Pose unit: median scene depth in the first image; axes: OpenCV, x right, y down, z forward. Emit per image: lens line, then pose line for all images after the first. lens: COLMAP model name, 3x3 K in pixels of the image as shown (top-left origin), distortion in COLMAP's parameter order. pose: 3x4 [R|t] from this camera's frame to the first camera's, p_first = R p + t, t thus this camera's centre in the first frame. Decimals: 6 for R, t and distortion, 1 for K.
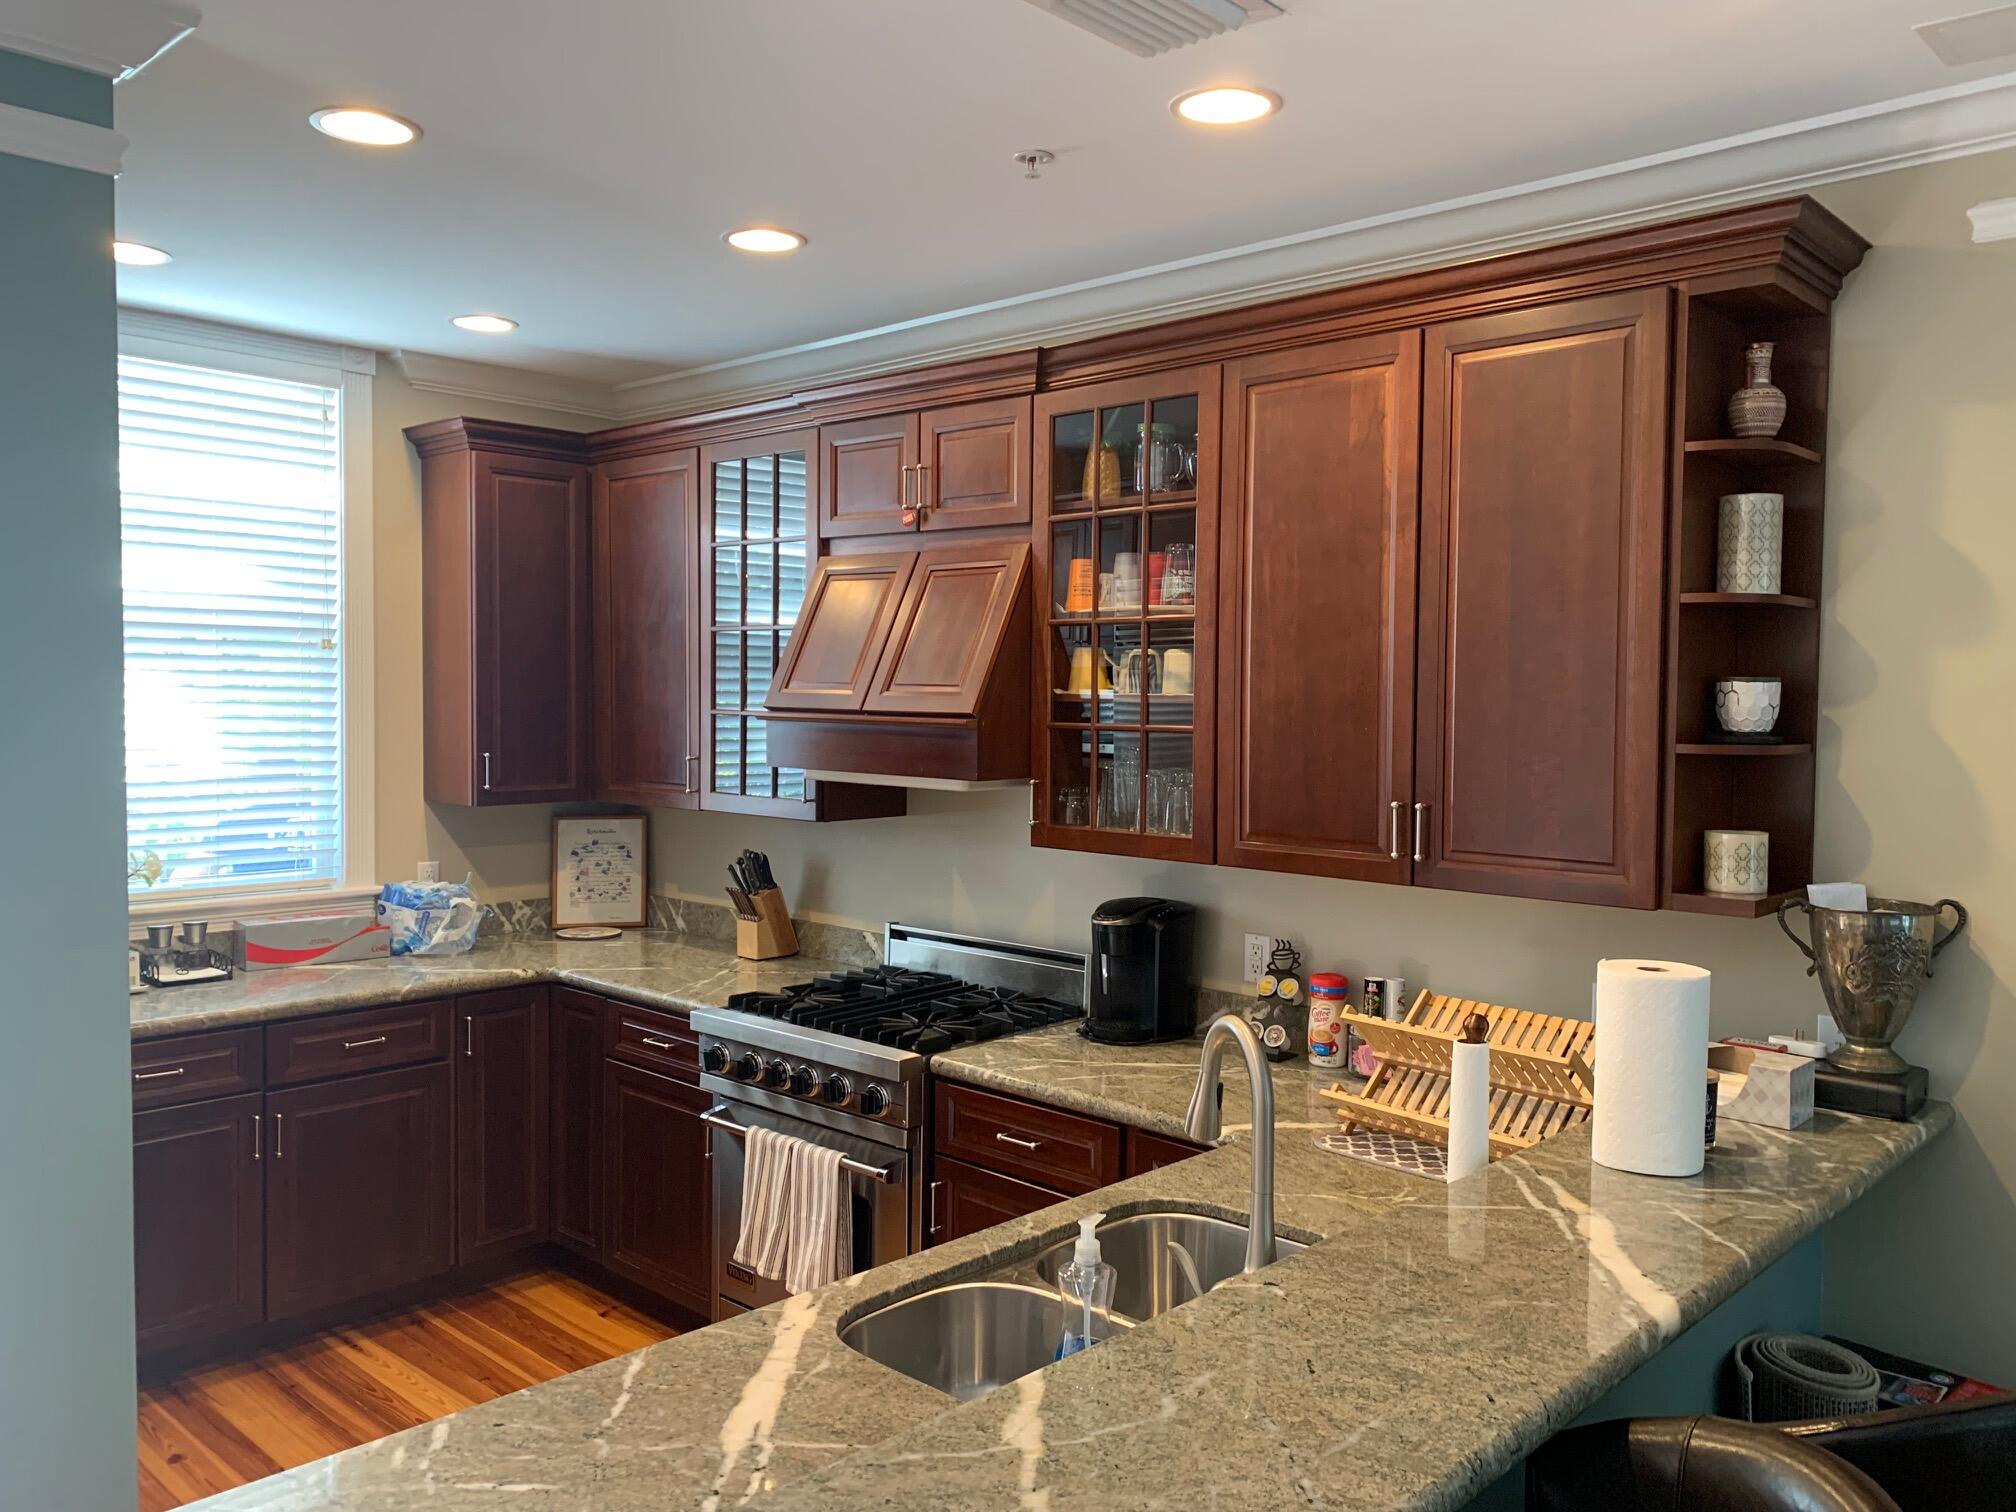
lens RADIAL K [[1543.0, 0, 982.8], [0, 1543.0, 706.8], [0, 0, 1]] dist [0.047813, -0.026138]
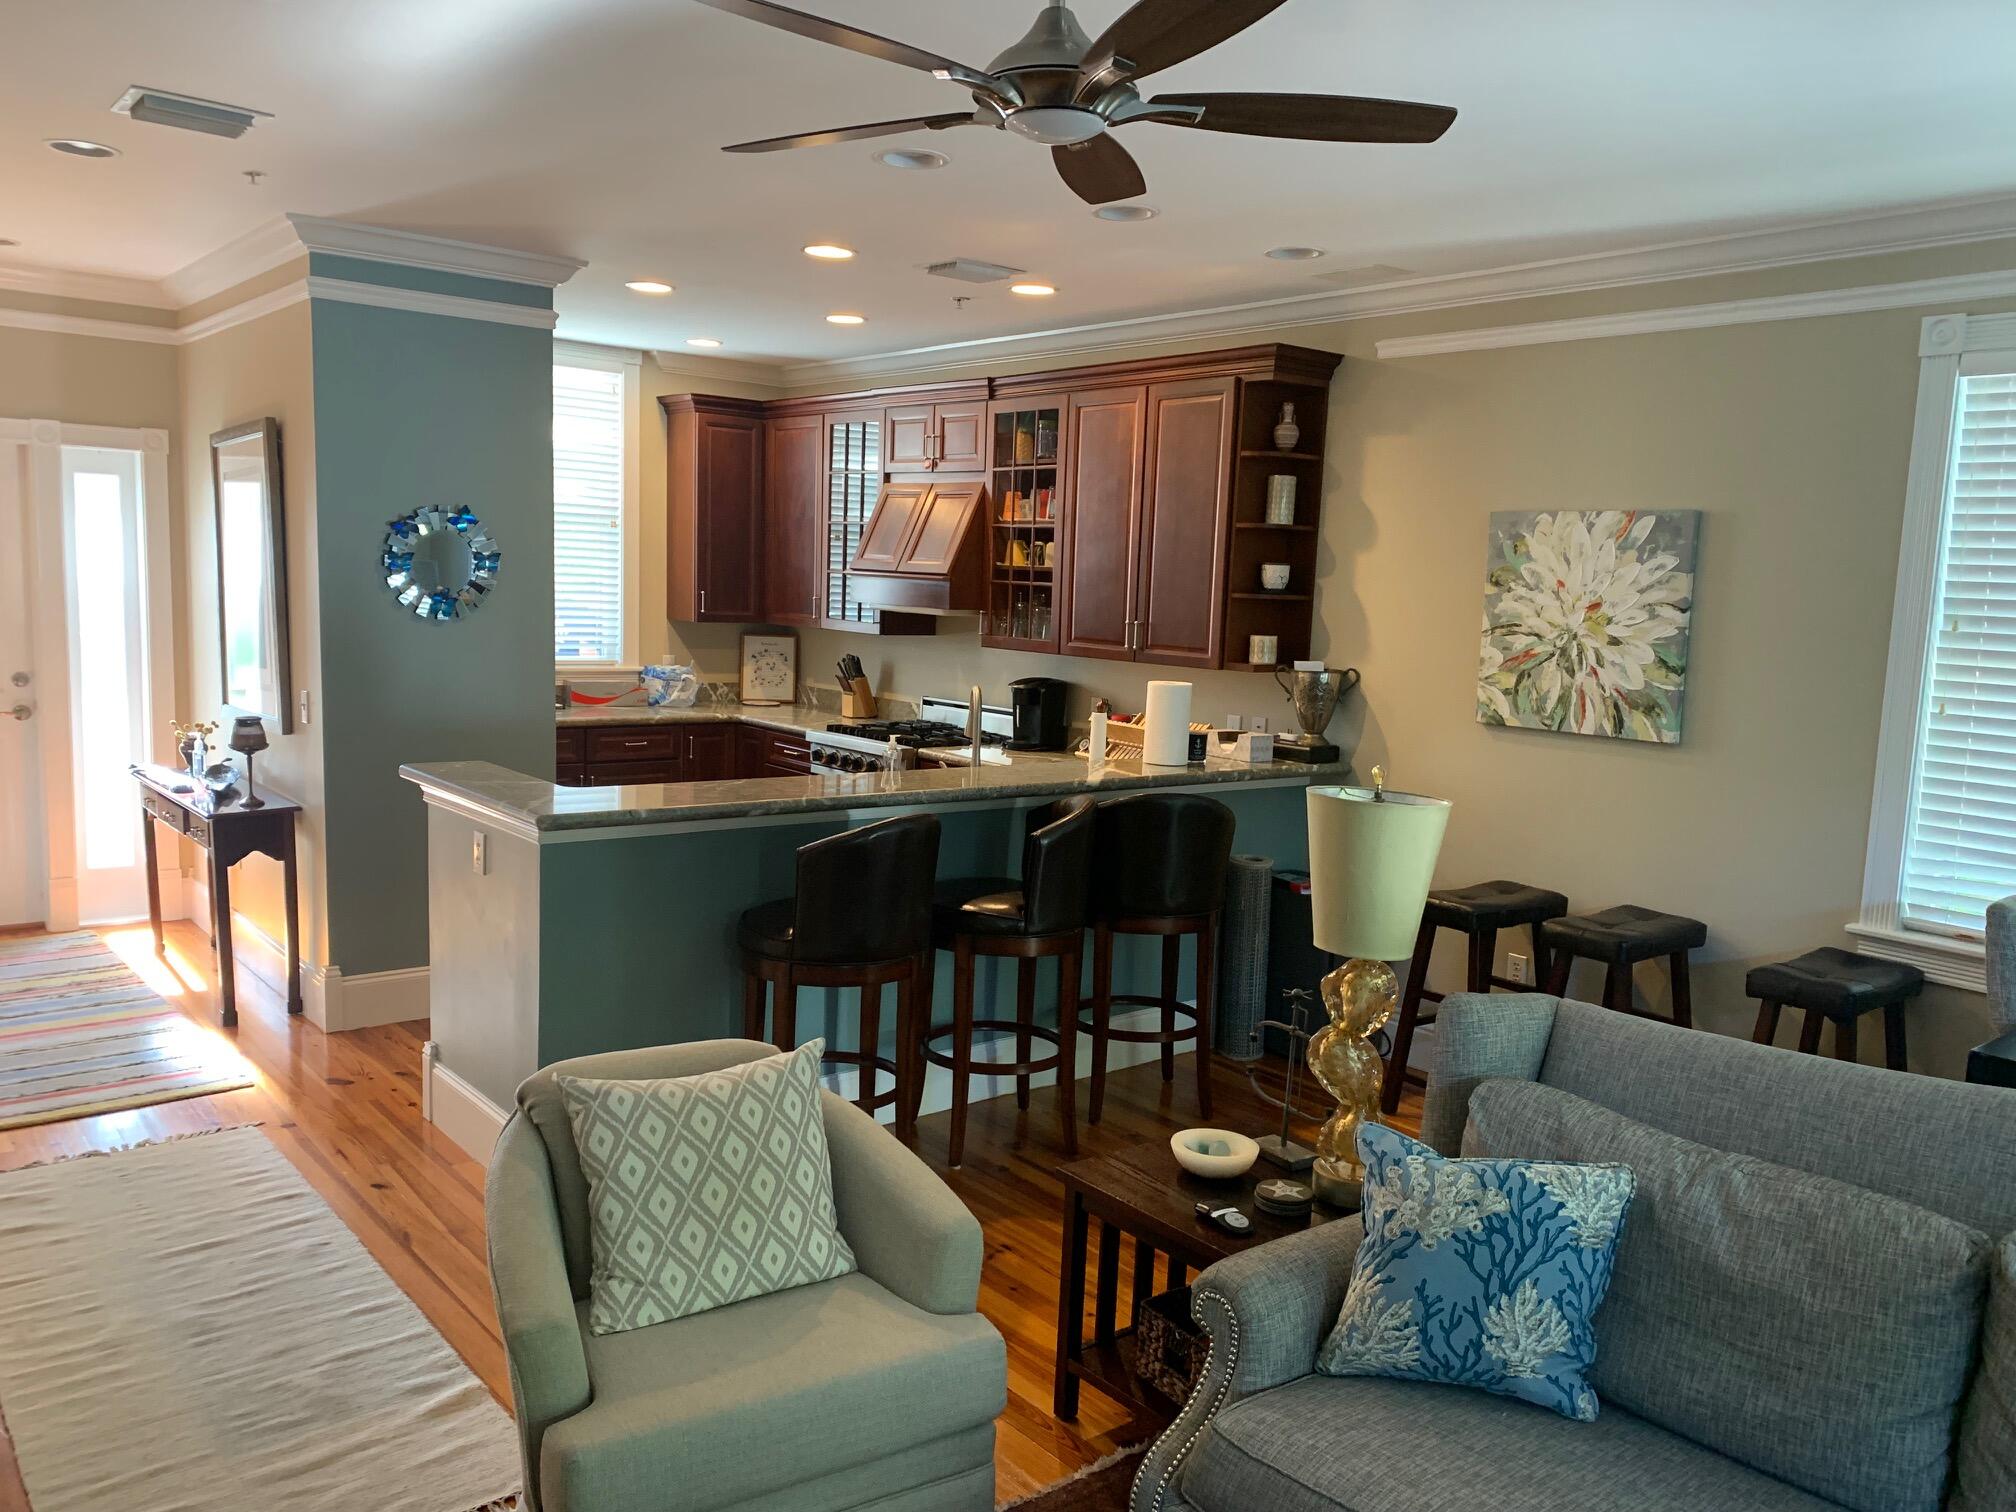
lens RADIAL K [[1543.0, 0, 1019.8], [0, 1543.0, 774.4], [0, 0, 1]] dist [0.047813, -0.026138]
pose [[0.992491, 0.049153, -0.112005, 0.252222], [-0.036340, 0.992851, 0.113694, 0.025618], [0.116793, -0.108770, 0.987182, -0.735039]]
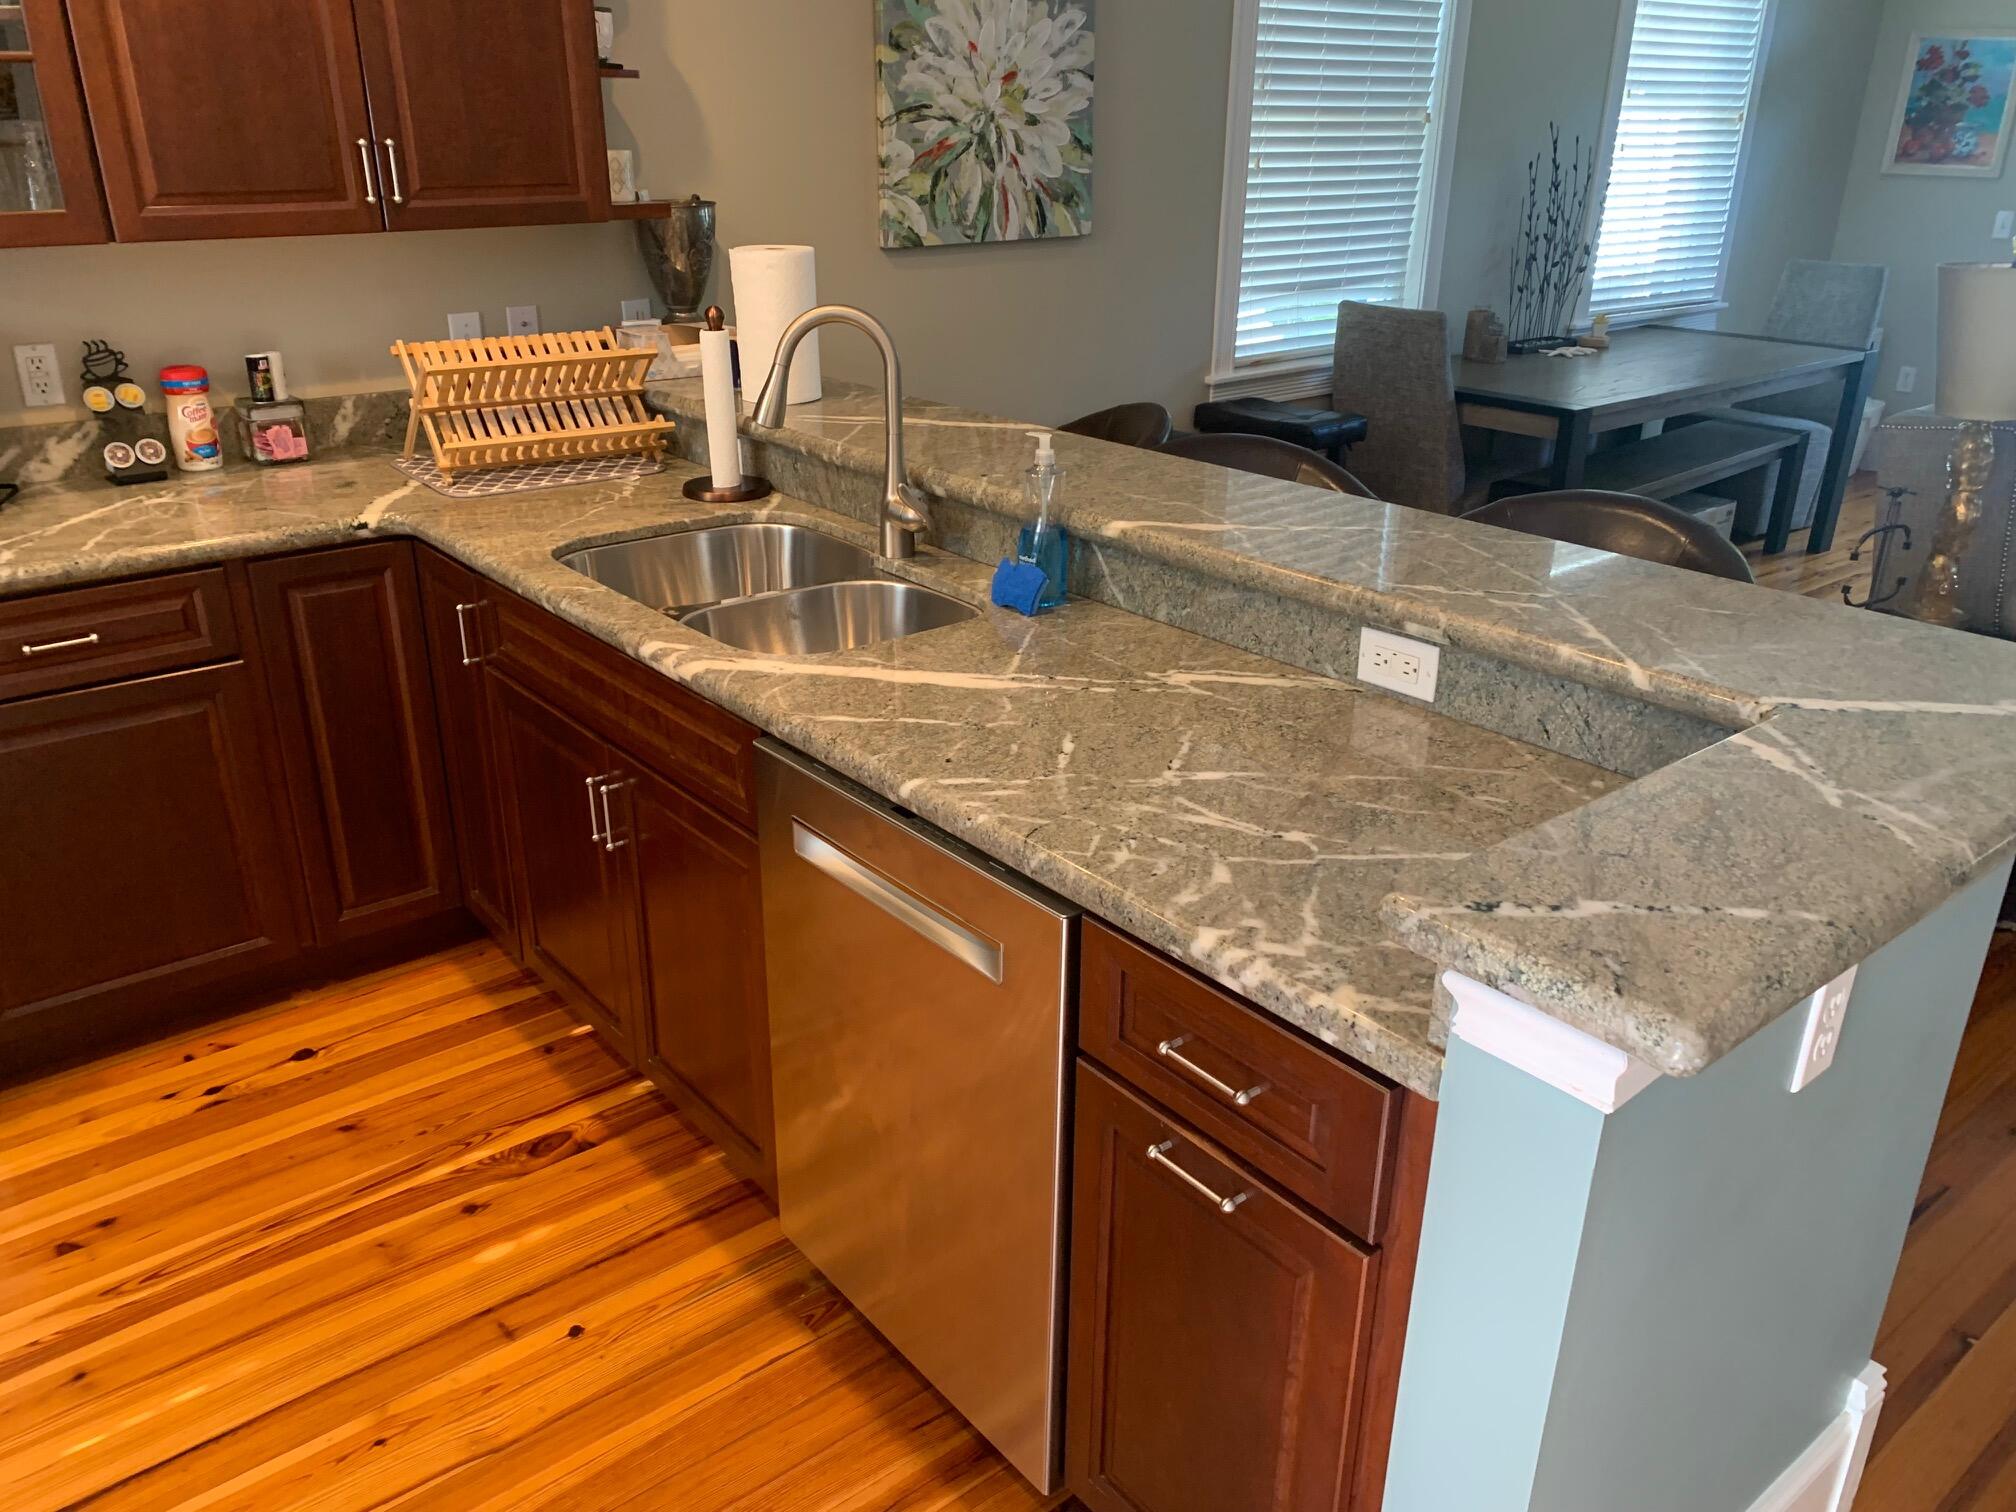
lens RADIAL K [[1543.0, 0, 1005.7], [0, 1543.0, 745.7], [0, 0, 1]] dist [0.047813, -0.026138]
pose [[0.130289, -0.387120, 0.912777, -0.495554], [0.008877, 0.921043, 0.389359, 0.024175], [-0.991436, -0.042626, 0.123439, 0.340856]]
